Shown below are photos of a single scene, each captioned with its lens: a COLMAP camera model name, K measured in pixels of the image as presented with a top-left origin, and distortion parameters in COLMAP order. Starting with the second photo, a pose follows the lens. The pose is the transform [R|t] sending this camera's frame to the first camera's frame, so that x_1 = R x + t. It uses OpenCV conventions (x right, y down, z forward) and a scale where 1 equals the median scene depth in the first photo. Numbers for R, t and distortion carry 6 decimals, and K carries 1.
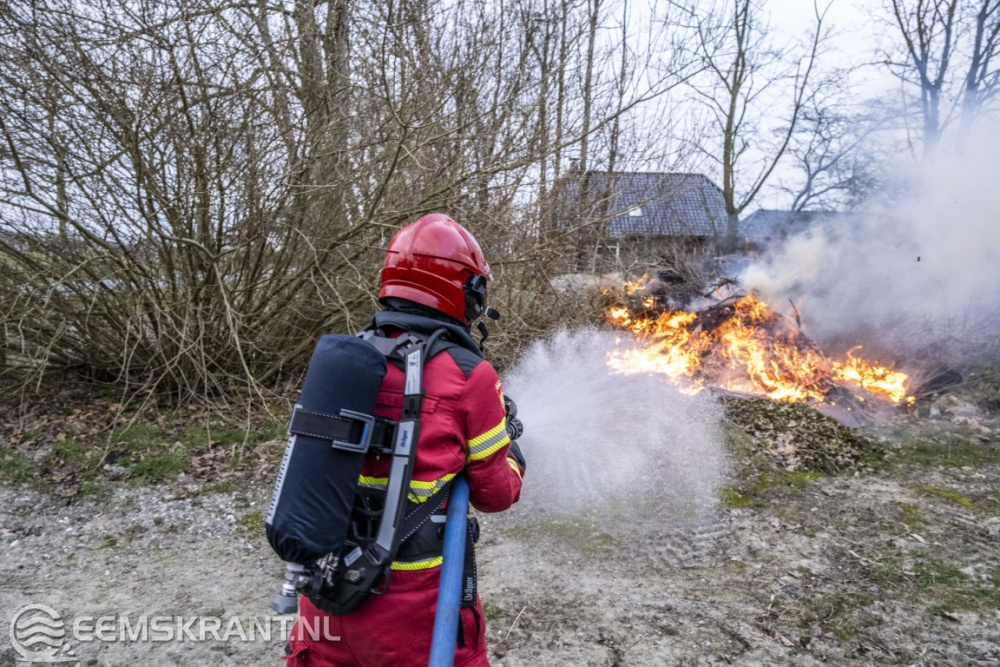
lens RADIAL K [[675.4, 0, 500.0], [0, 675.4, 333.5], [0, 0, 1]] dist [0.004981, -0.001617]
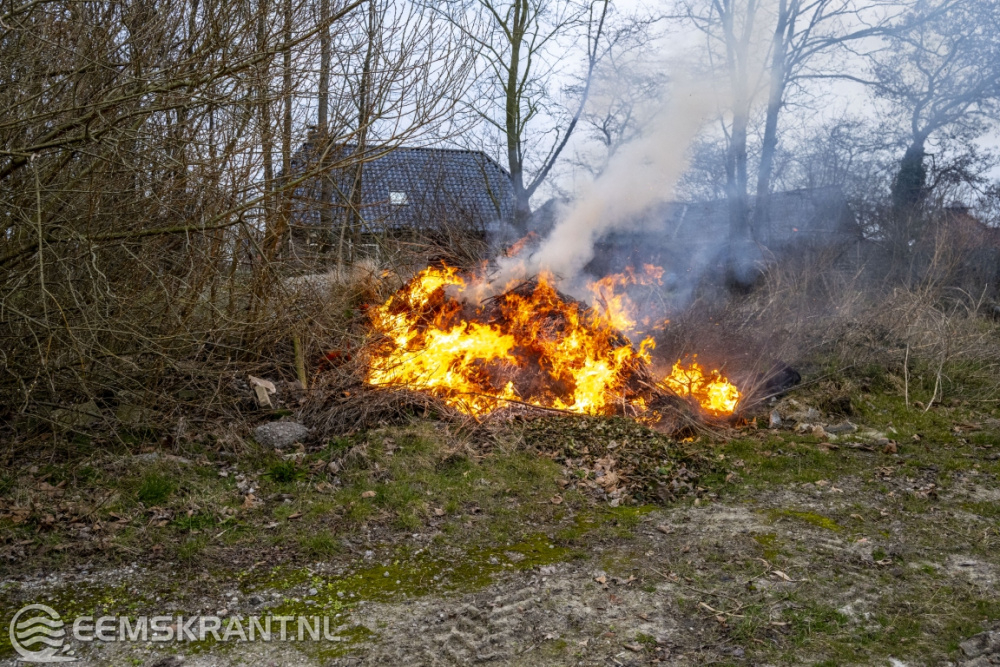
lens RADIAL K [[913.2, 0, 500.0], [0, 913.2, 333.5], [0, 0, 1]] dist [0.021025, 0.005675]
pose [[0.954254, -0.037011, 0.296699, 0.027573], [0.046544, 0.998600, -0.025131, 0.035353], [-0.295353, 0.037791, 0.954640, 0.090400]]
